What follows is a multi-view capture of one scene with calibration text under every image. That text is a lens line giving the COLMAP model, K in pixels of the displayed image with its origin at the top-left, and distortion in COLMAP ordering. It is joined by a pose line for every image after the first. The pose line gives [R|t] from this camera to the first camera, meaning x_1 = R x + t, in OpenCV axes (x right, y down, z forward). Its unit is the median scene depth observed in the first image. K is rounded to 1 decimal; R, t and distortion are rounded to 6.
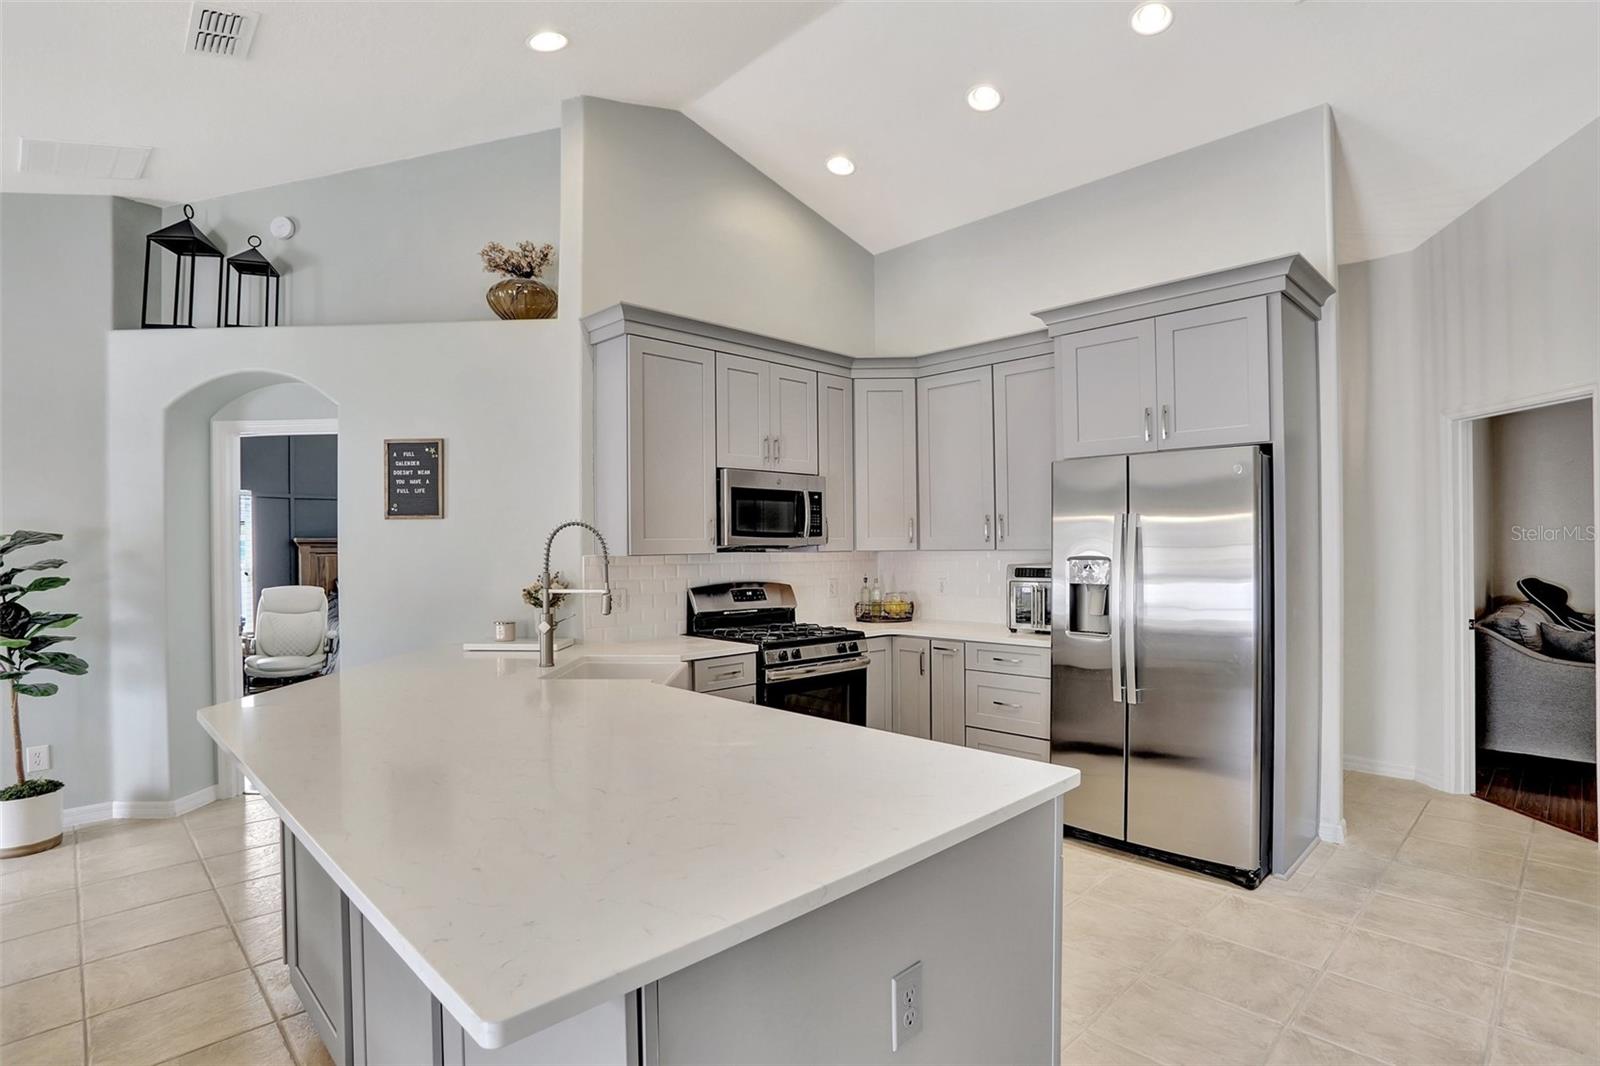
lens RADIAL K [[810.2, 0, 781.6], [0, 810.2, 544.1], [0, 0, 1]] dist [-0.092449, 0.048990]
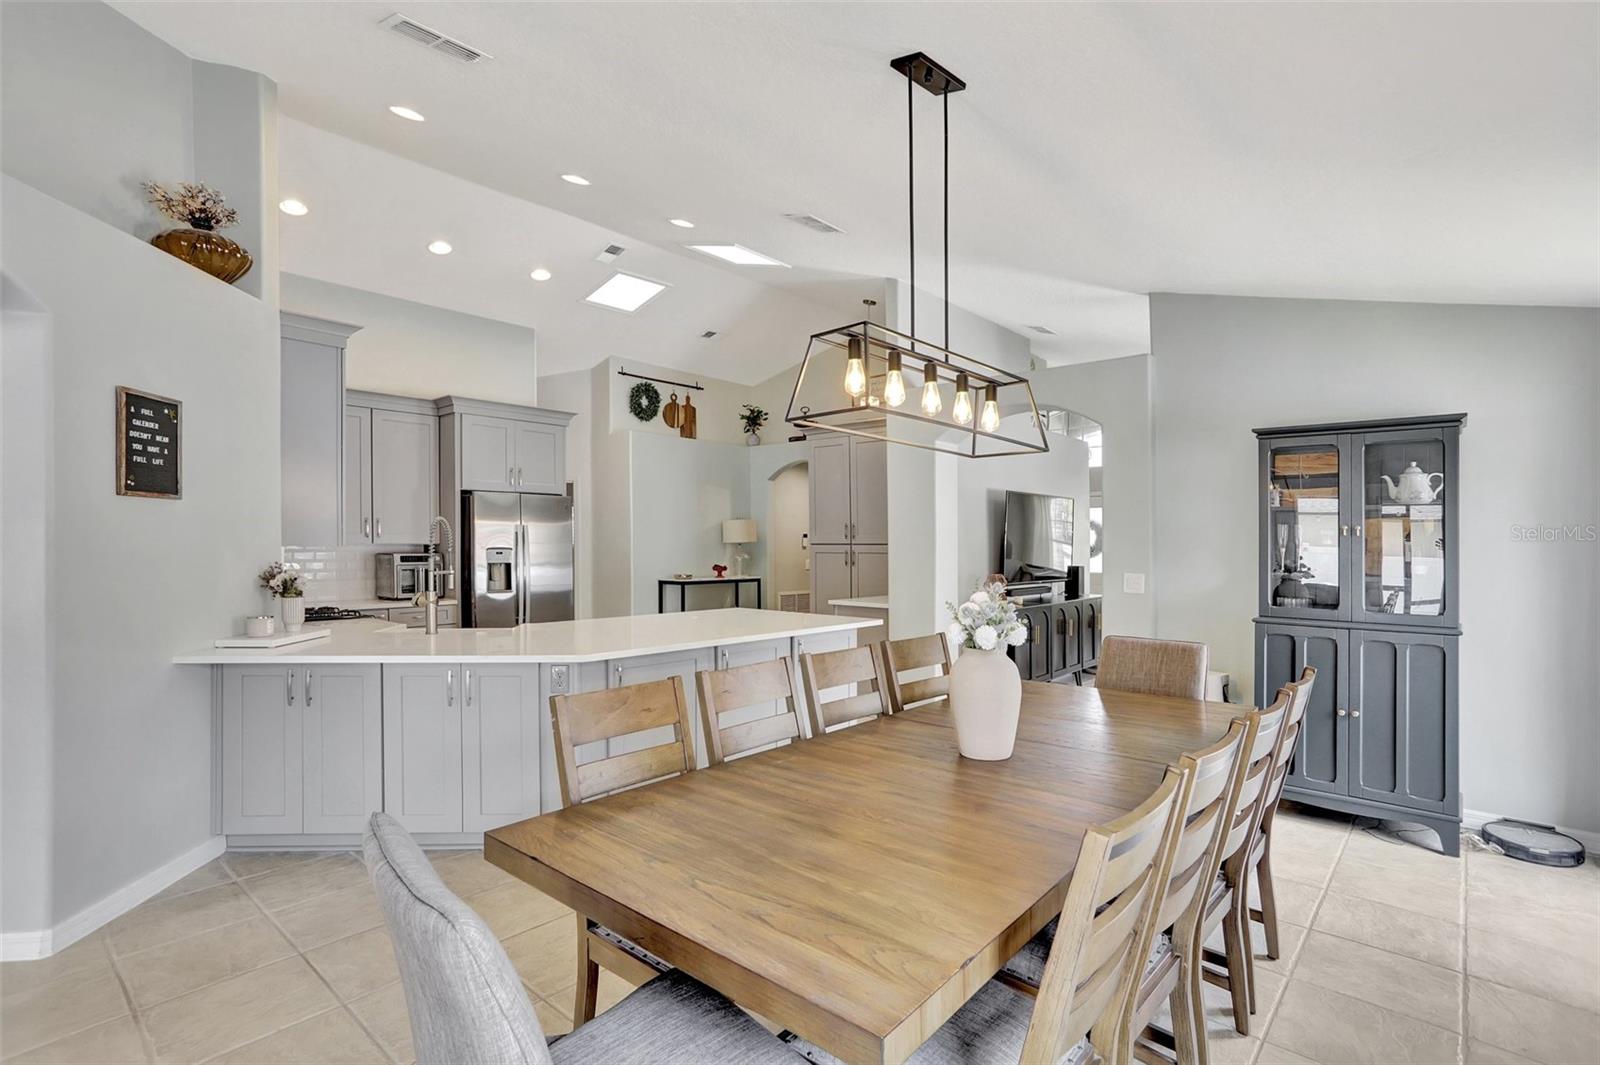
lens RADIAL K [[780.7, 0, 792.3], [0, 780.7, 548.9], [0, 0, 1]] dist [-0.091608, 0.044388]
pose [[-0.096716, 0.002047, 0.995310, -1.246419], [-0.008531, 0.999959, -0.002885, 0.015506], [-0.995276, -0.008770, -0.096694, 0.449006]]
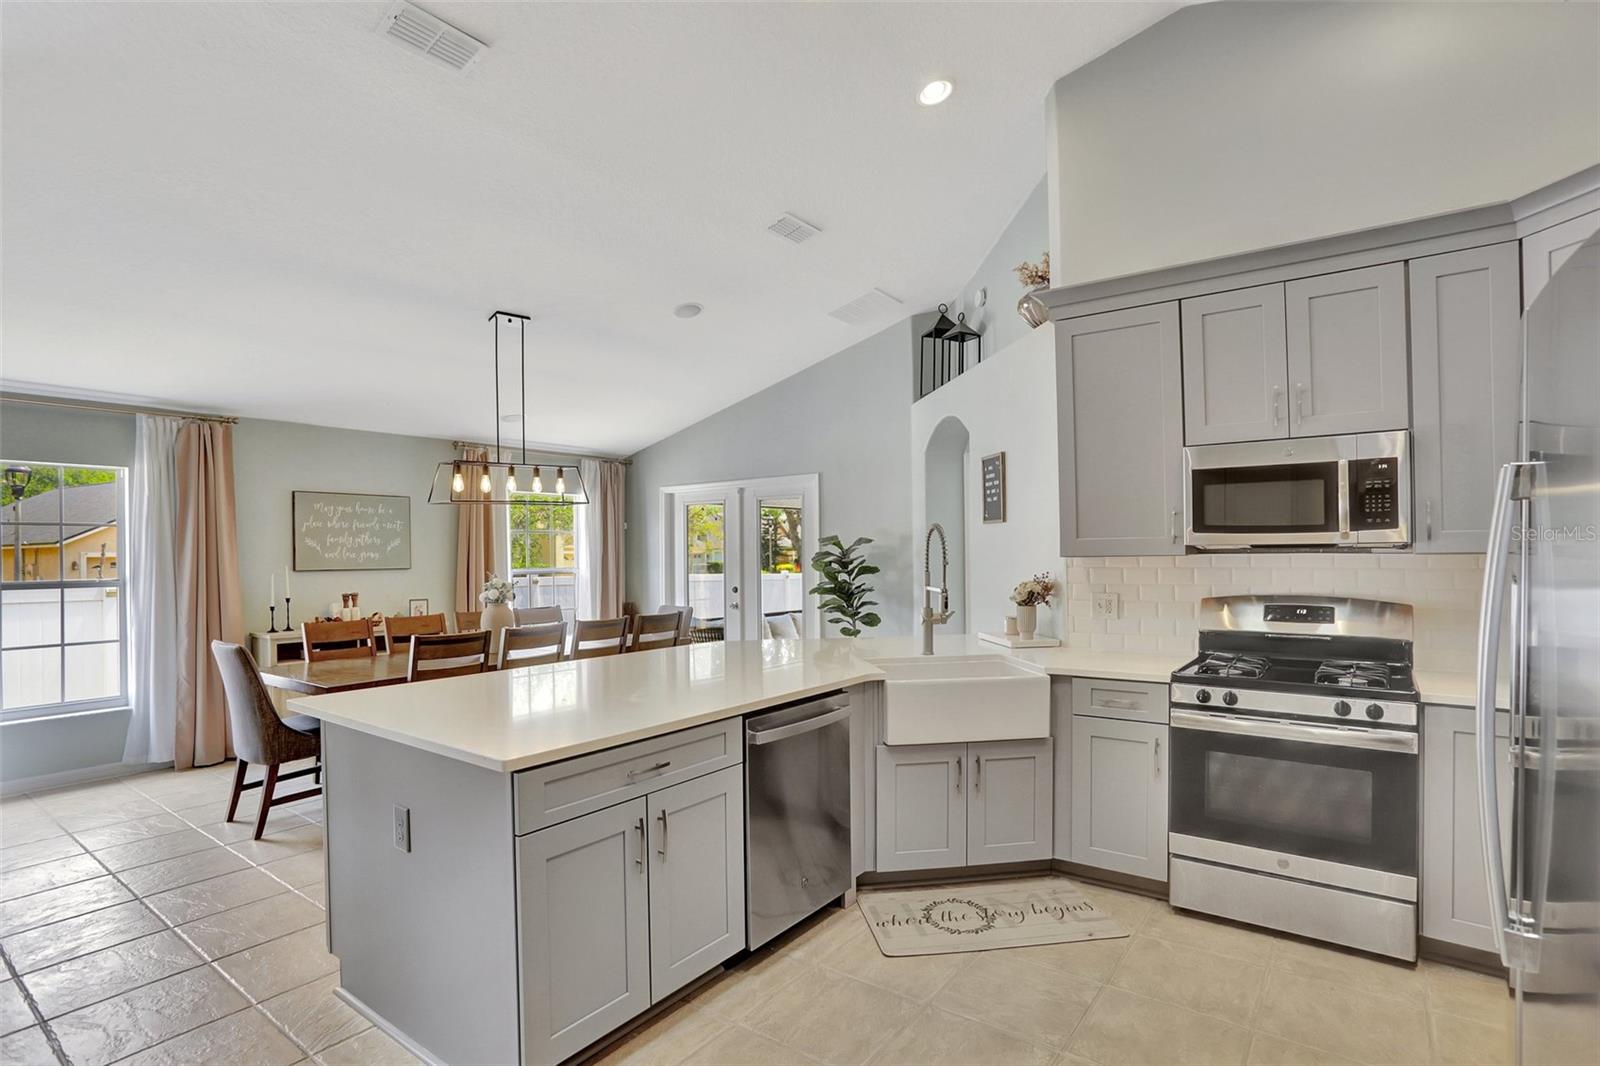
lens RADIAL K [[787.0, 0, 805.4], [0, 787.0, 545.9], [0, 0, 1]] dist [-0.085955, 0.043887]
pose [[0.183658, -0.000606, -0.982990, 0.618450], [0.013509, 0.999907, 0.001908, -0.003977], [0.982897, -0.013630, 0.183649, 0.517134]]
